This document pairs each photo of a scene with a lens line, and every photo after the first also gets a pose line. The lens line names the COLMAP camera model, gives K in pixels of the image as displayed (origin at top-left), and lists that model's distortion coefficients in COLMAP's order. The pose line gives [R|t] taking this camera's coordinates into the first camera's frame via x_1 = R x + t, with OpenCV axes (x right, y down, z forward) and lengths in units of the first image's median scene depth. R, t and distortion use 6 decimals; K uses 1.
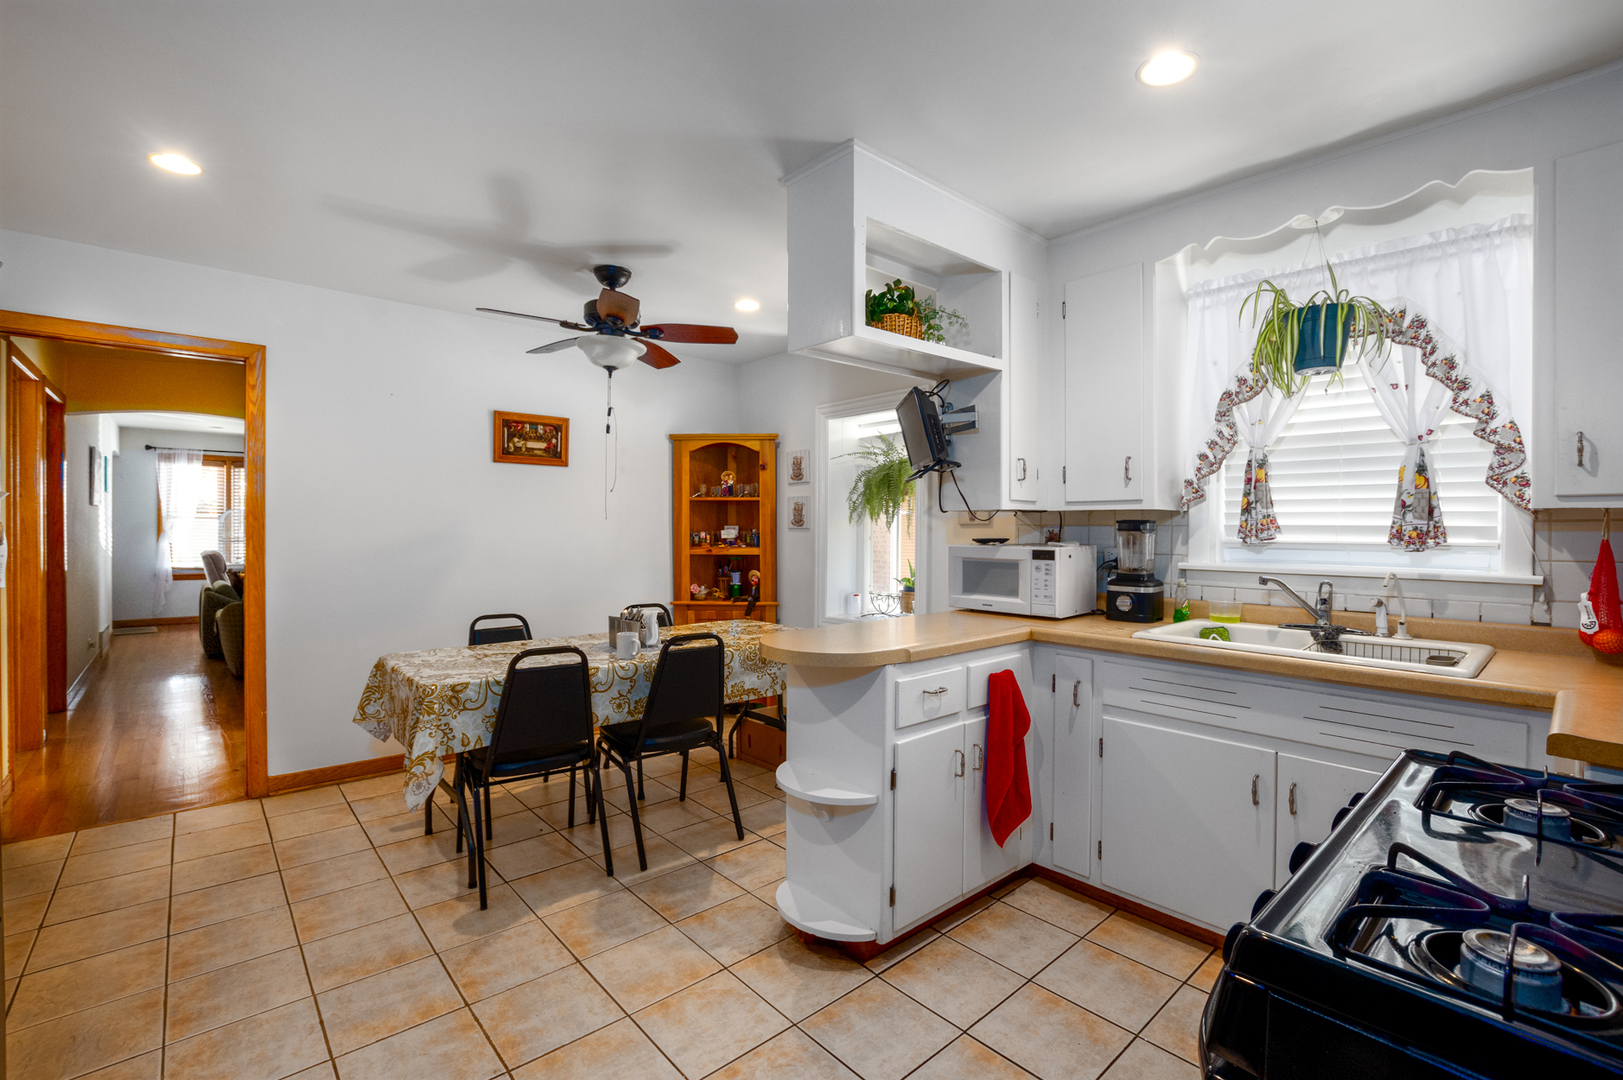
lens RADIAL K [[729.5, 0, 817.4], [0, 729.5, 525.7], [0, 0, 1]] dist [-0.015419, 0.000377]
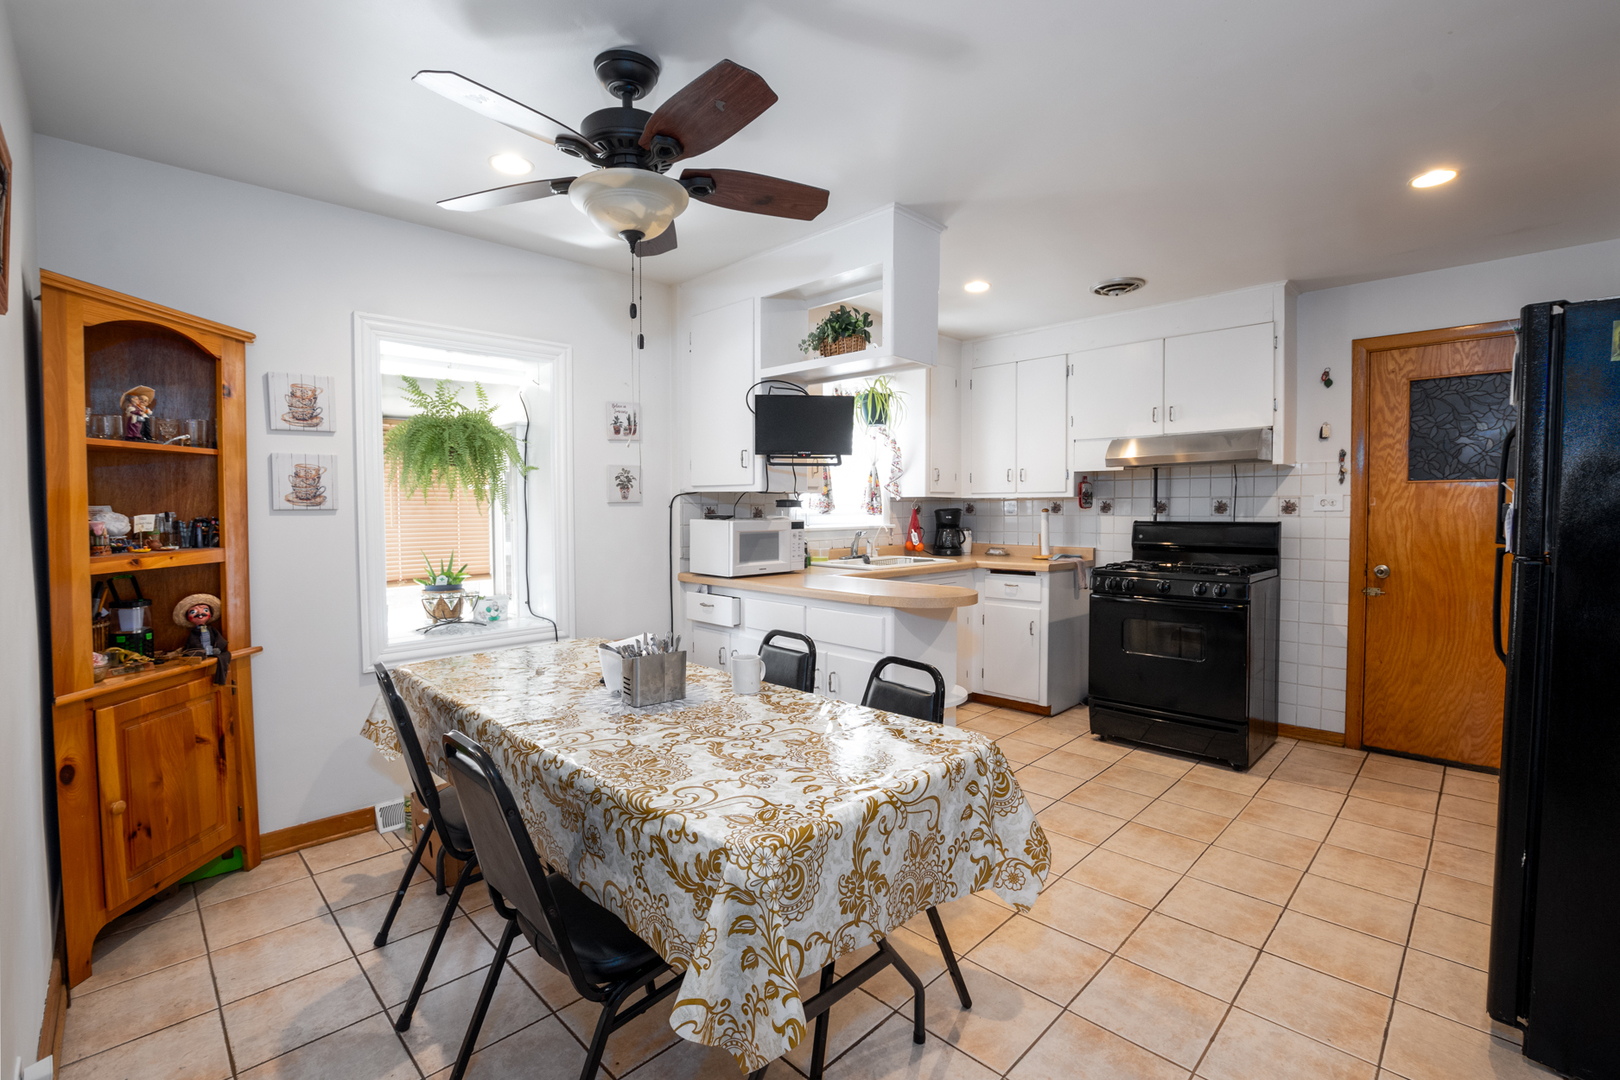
lens RADIAL K [[724.3, 0, 819.3], [0, 724.3, 532.3], [0, 0, 1]] dist [-0.003106, -0.000228]
pose [[-0.067714, -0.041367, 0.996847, -1.201555], [0.000418, 0.999139, 0.041491, -0.004626], [-0.997705, 0.003226, -0.067639, 1.205797]]
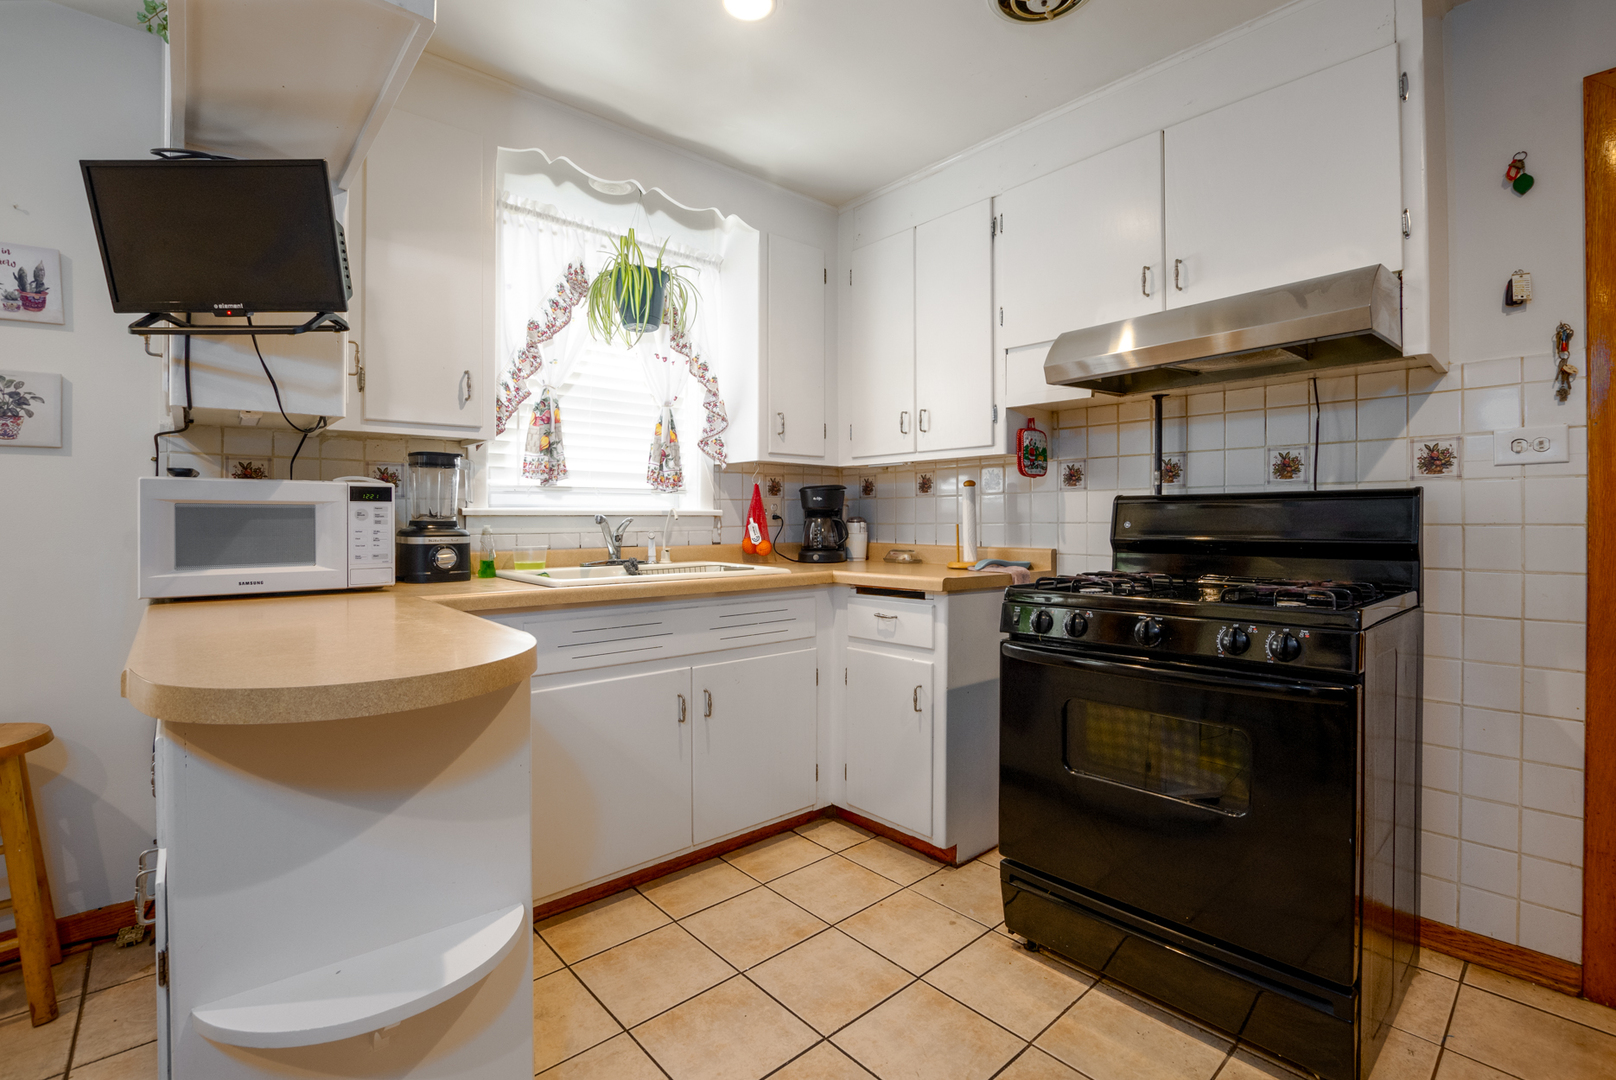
lens RADIAL K [[726.4, 0, 813.9], [0, 726.4, 525.8], [0, 0, 1]] dist [-0.015419, 0.000377]
pose [[0.013847, -0.015831, 0.999779, -0.389393], [0.001242, 0.999874, 0.015816, 0.067556], [-0.999903, 0.001022, 0.013865, 0.669961]]
